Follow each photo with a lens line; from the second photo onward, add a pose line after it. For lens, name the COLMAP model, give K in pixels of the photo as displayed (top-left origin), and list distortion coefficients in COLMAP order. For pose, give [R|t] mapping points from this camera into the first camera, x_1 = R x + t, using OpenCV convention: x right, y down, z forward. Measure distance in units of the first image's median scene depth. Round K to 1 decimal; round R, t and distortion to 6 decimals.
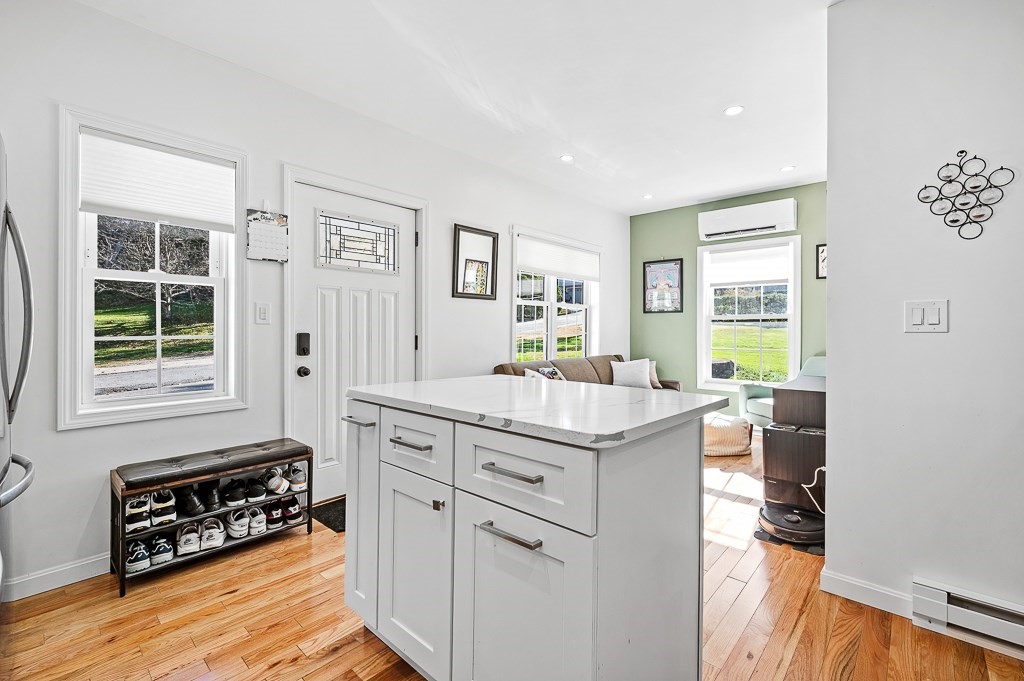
lens RADIAL K [[448.5, 0, 517.1], [0, 448.5, 322.9], [0, 0, 1]] dist [-0.000914, -0.000033]
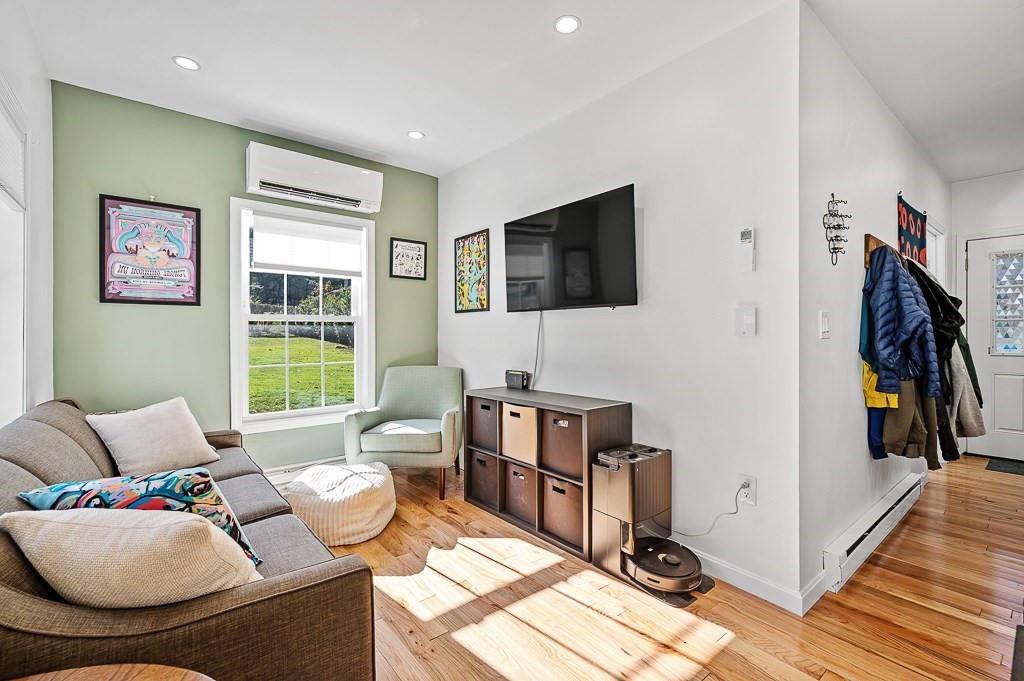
lens RADIAL K [[450.1, 0, 513.2], [0, 450.1, 333.5], [0, 0, 1]] dist [0.001488, 0.000358]
pose [[0.158117, 0.001813, 0.987419, -0.136867], [-0.012469, 0.999922, 0.000161, 0.006478], [-0.987342, -0.012338, 0.158128, 0.582441]]
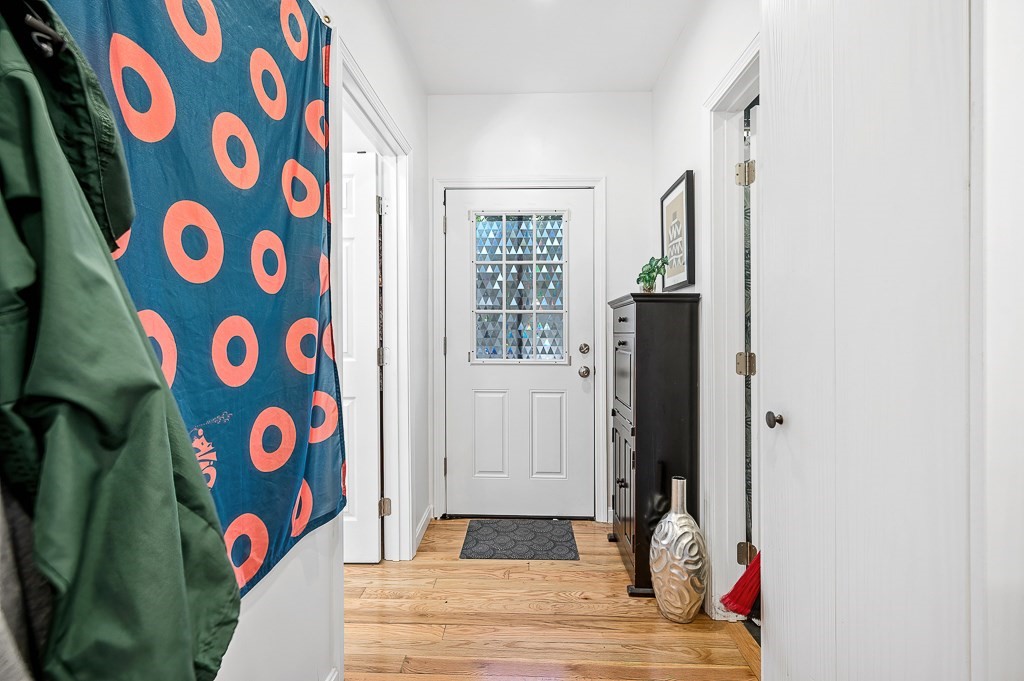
lens RADIAL K [[450.1, 0, 513.2], [0, 450.1, 333.5], [0, 0, 1]] dist [0.001488, 0.000358]
pose [[-0.640836, 0.007792, 0.767638, 0.392447], [-0.004756, 0.999889, -0.014120, 0.006110], [-0.767663, -0.012700, -0.640728, 0.135473]]
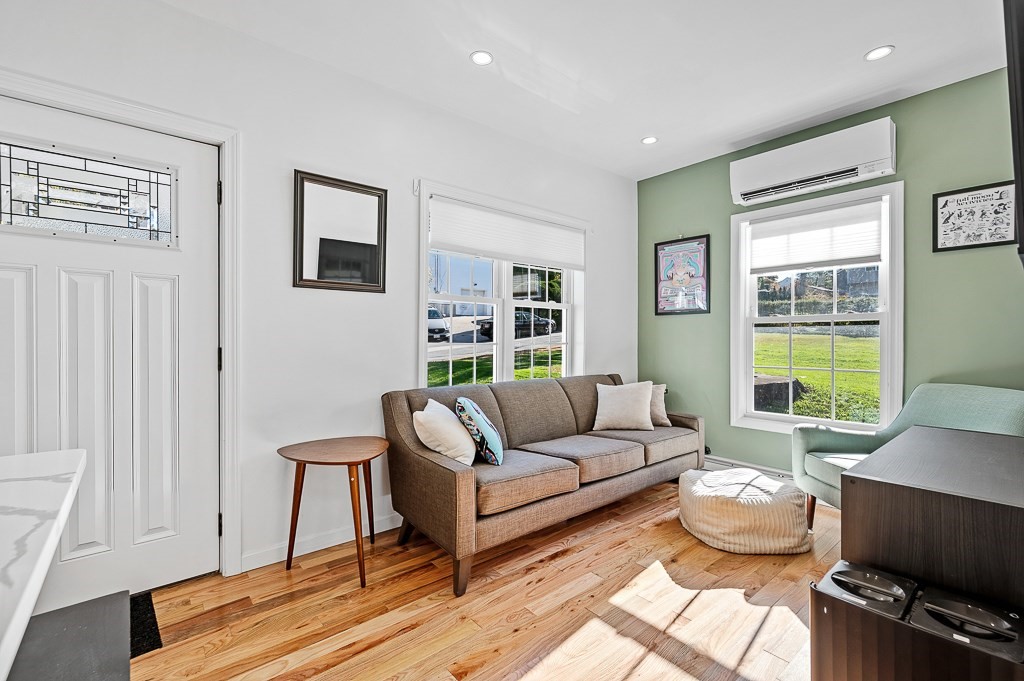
lens RADIAL K [[450.1, 0, 513.2], [0, 450.1, 333.5], [0, 0, 1]] dist [0.001488, 0.000358]
pose [[0.990360, -0.002915, -0.138489, 0.185316], [0.003272, 0.999992, 0.002345, 0.005573], [0.138481, -0.002776, 0.990361, 0.307629]]
